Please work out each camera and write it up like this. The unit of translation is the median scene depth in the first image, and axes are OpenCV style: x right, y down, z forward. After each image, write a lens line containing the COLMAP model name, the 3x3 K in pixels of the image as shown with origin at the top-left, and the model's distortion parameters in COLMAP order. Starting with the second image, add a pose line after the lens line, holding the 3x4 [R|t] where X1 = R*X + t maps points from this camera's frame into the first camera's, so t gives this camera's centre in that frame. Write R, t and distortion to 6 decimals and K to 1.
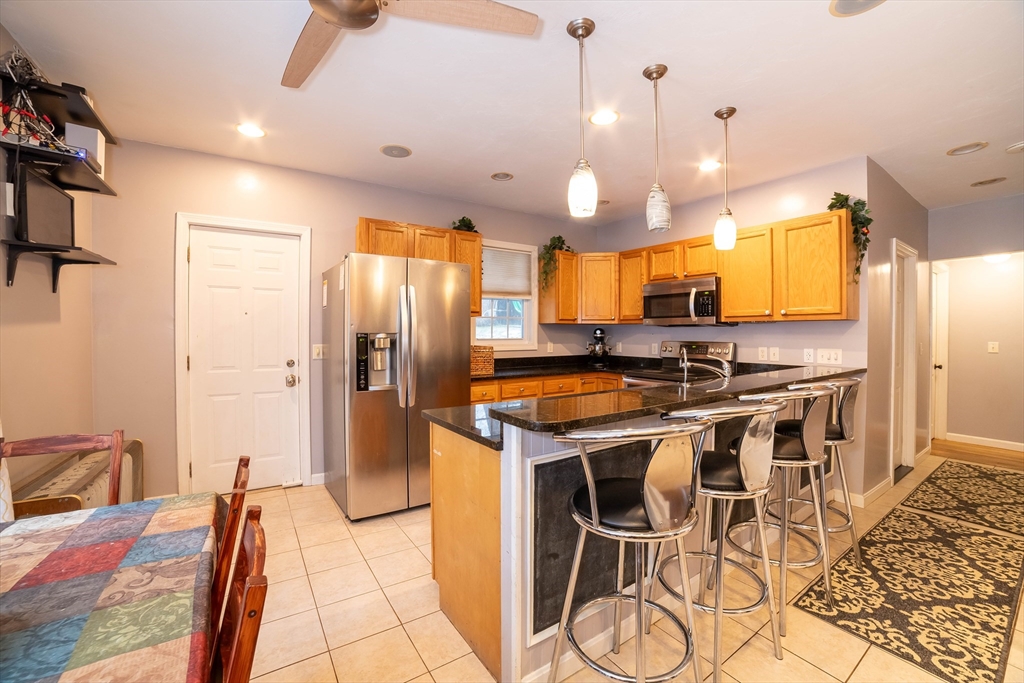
lens RADIAL K [[403.3, 0, 511.0], [0, 403.3, 341.5], [0, 0, 1]] dist [0.002205, 0.001333]
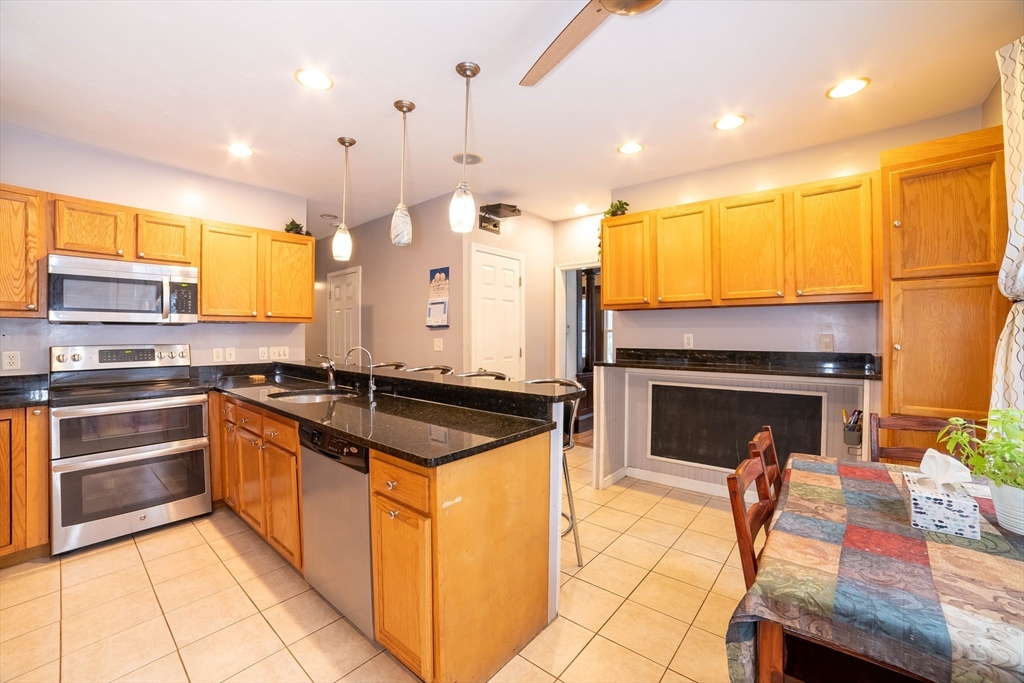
lens RADIAL K [[403.3, 0, 510.4], [0, 403.3, 335.1], [0, 0, 1]] dist [0.002205, 0.001333]
pose [[-0.299520, -0.002127, 0.954088, -1.614958], [0.013418, 0.999889, 0.006441, -0.041341], [-0.953996, 0.014731, -0.299458, 2.055034]]
